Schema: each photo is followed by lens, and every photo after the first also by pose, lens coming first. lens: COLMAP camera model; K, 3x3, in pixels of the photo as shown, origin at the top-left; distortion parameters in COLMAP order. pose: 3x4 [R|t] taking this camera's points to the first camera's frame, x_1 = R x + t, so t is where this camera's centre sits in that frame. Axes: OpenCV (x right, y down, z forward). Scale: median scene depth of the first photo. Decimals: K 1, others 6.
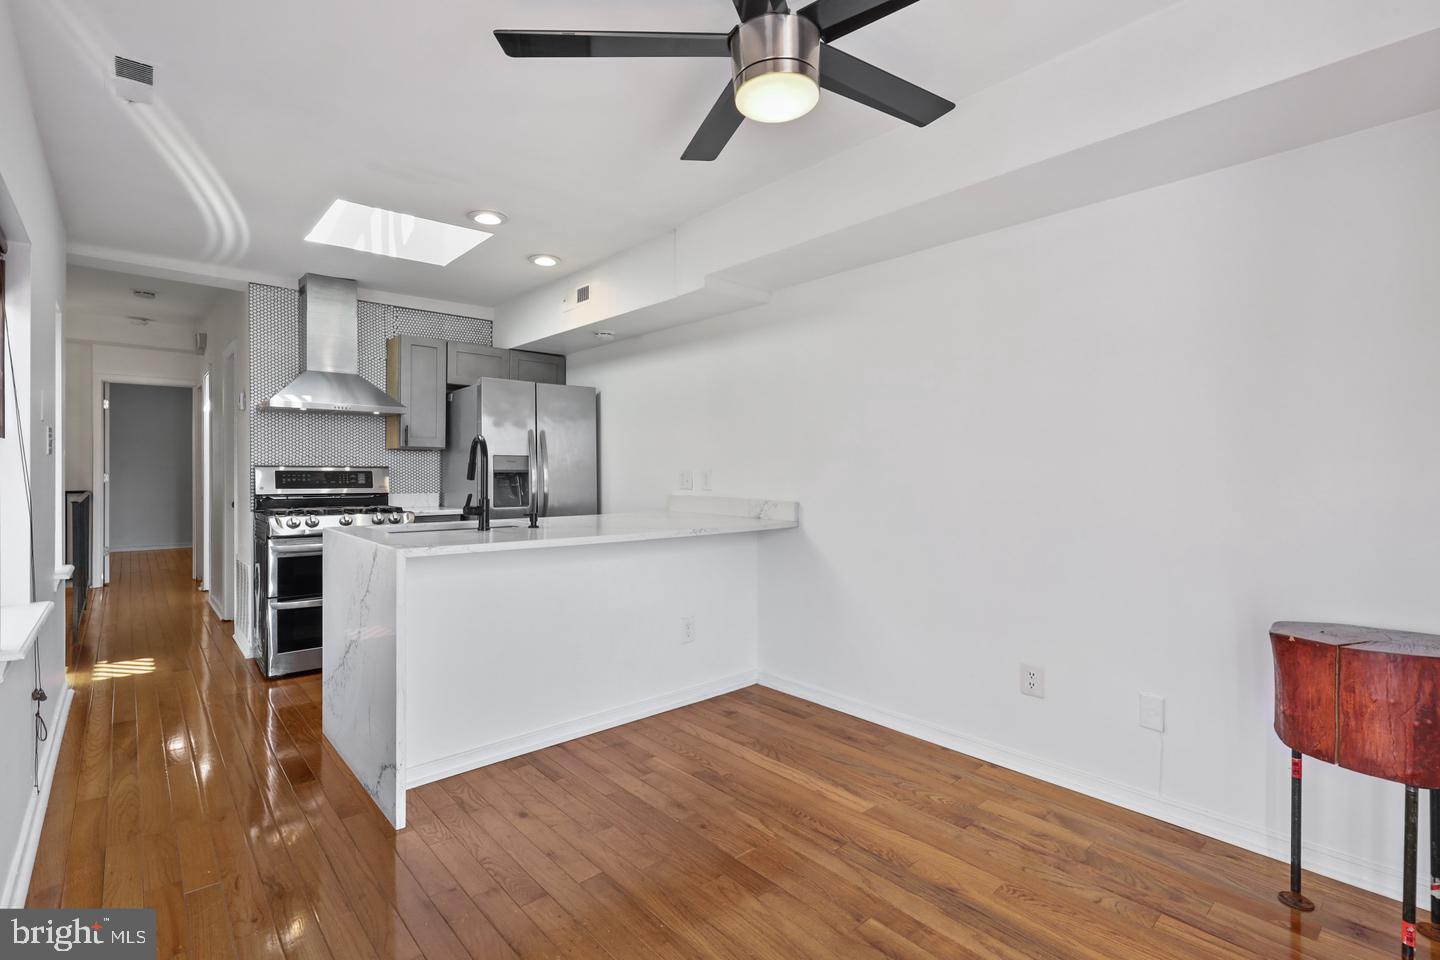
lens RADIAL K [[668.4, 0, 726.7], [0, 668.4, 481.7], [0, 0, 1]] dist [-0.000318, -0.000017]
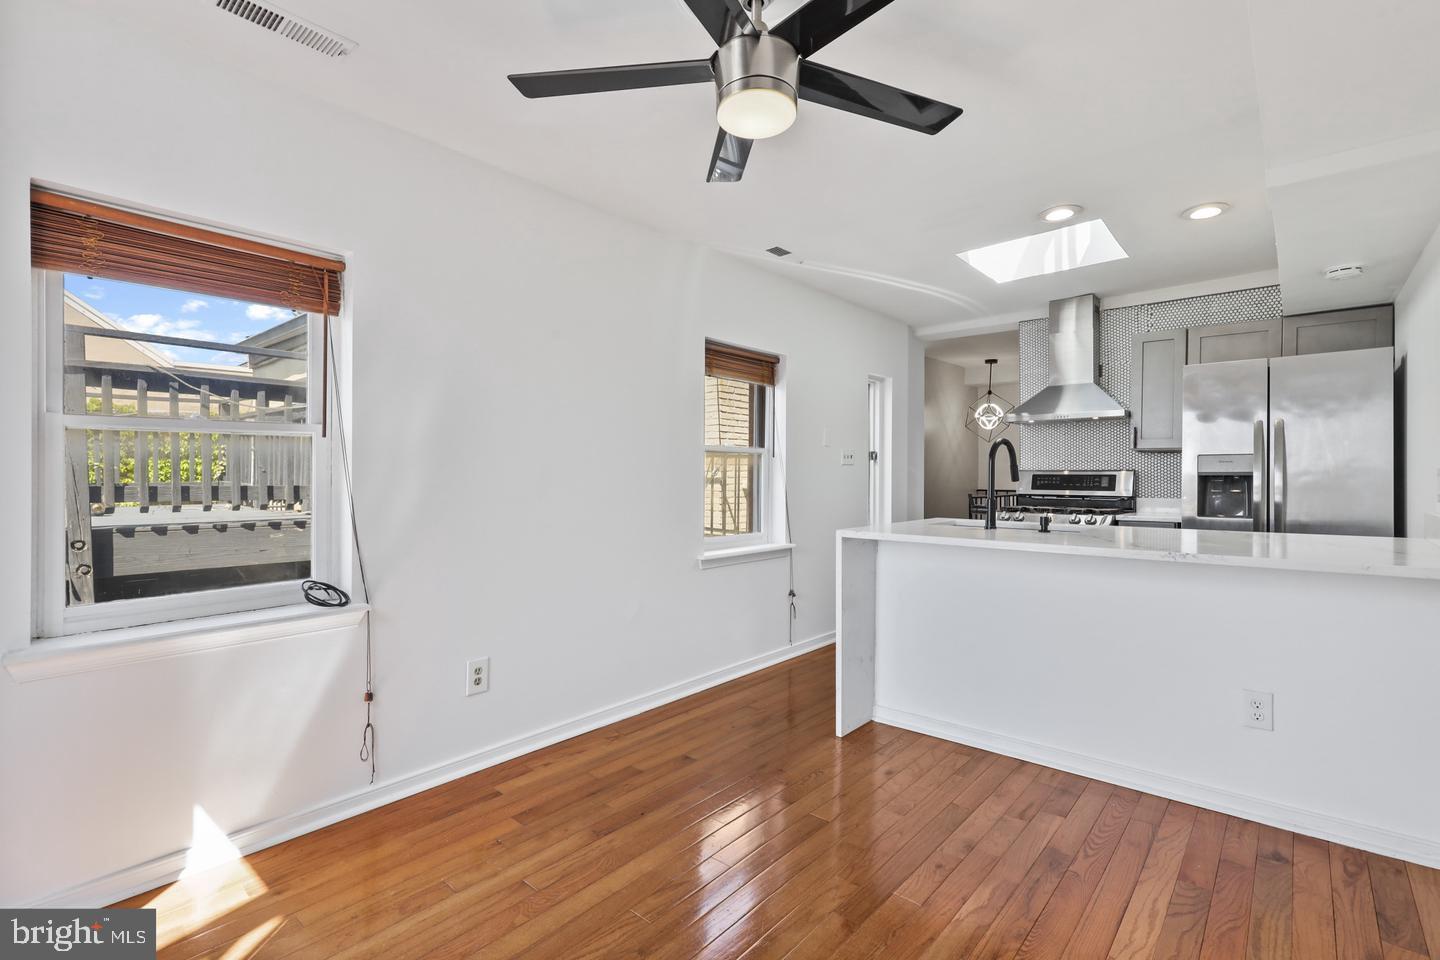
lens RADIAL K [[664.1, 0, 728.9], [0, 664.1, 482.2], [0, 0, 1]] dist [-0.001598, 0.000044]
pose [[0.126967, 0.008359, -0.991872, 0.423974], [-0.016820, 0.999839, 0.006273, -0.000712], [0.991764, 0.015887, 0.127087, 0.312887]]
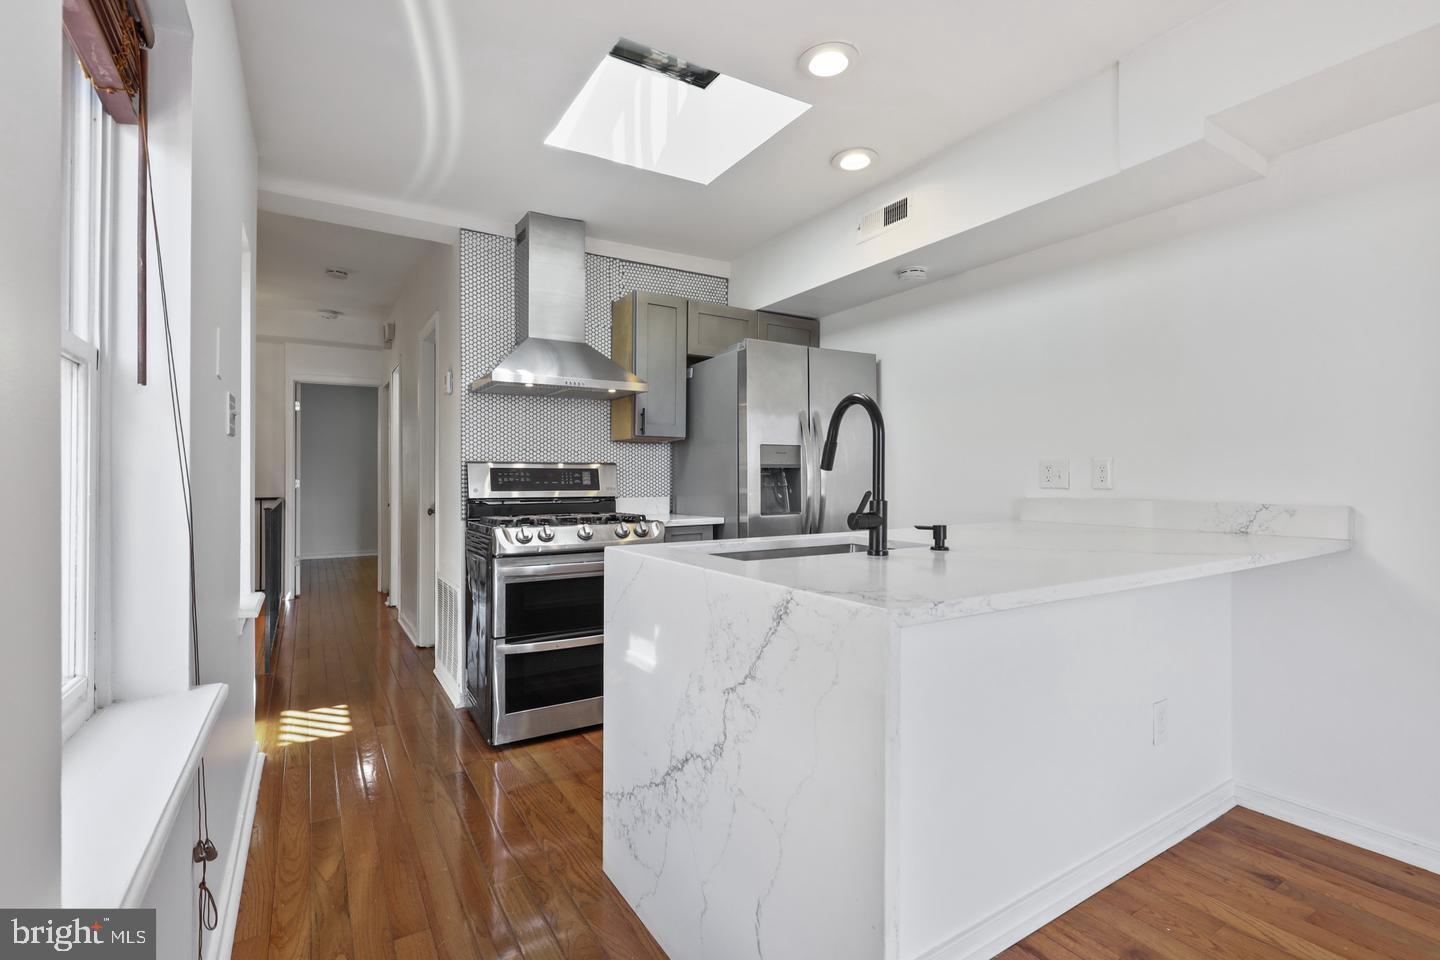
lens RADIAL K [[664.1, 0, 728.9], [0, 664.1, 482.2], [0, 0, 1]] dist [-0.001598, 0.000044]
pose [[0.985818, -0.007265, -0.167660, -0.269682], [0.005429, 0.999920, -0.011404, 0.010508], [0.167729, 0.010332, 0.985779, 0.281498]]
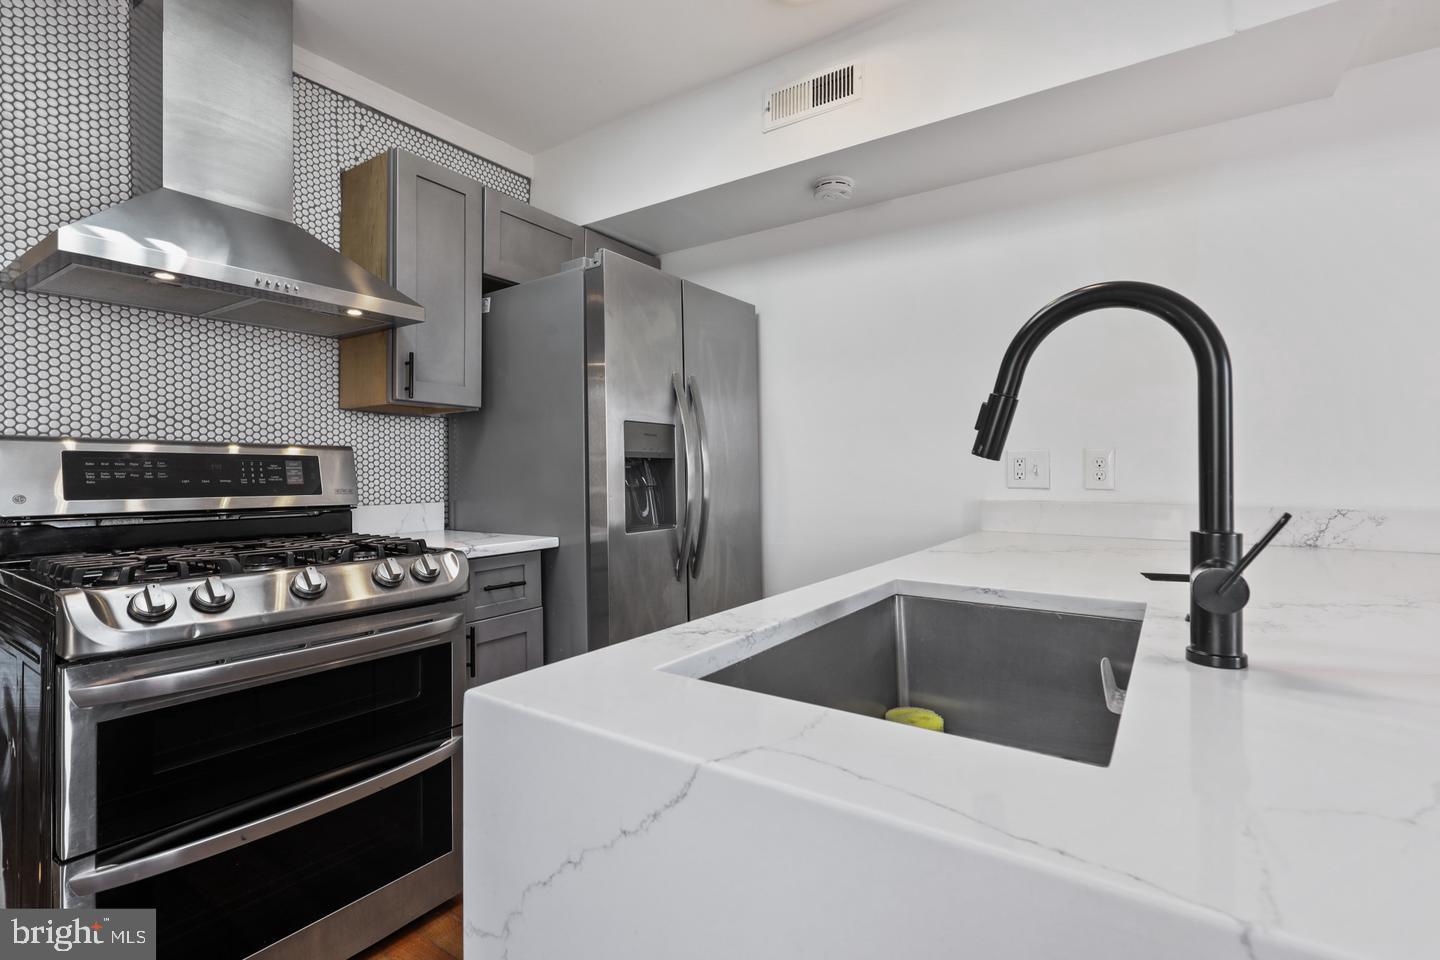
lens RADIAL K [[659.7, 0, 720.0], [0, 659.7, 480.0], [0, 0, 1]] dist [-0.000889, -0.000107]
pose [[0.971171, -0.007853, 0.238255, -0.407202], [0.008904, 0.999955, -0.003333, 0.004036], [-0.238218, 0.005358, 0.971197, 0.556709]]
